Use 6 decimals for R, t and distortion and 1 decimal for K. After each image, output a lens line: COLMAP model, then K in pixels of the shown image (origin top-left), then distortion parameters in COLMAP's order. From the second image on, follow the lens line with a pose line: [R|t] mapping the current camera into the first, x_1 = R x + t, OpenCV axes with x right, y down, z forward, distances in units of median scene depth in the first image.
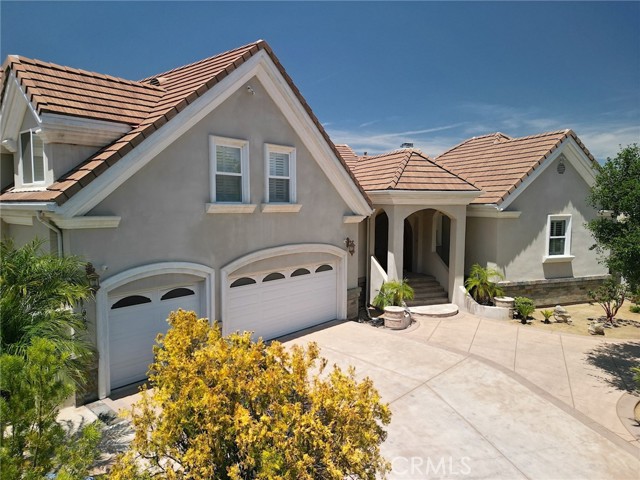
lens RADIAL K [[447.0, 0, 320.0], [0, 447.0, 240.0], [0, 0, 1]] dist [0.067560, -0.059367]
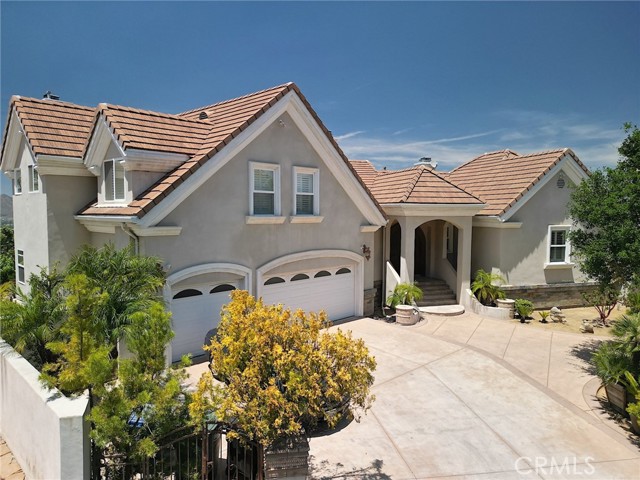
lens RADIAL K [[447.0, 0, 320.0], [0, 447.0, 240.0], [0, 0, 1]] dist [0.067560, -0.059367]
pose [[0.998011, 0.005682, -0.062776, 0.026094], [-0.006766, 0.999831, -0.017068, 0.003838], [0.062669, 0.017458, 0.997882, -0.198266]]
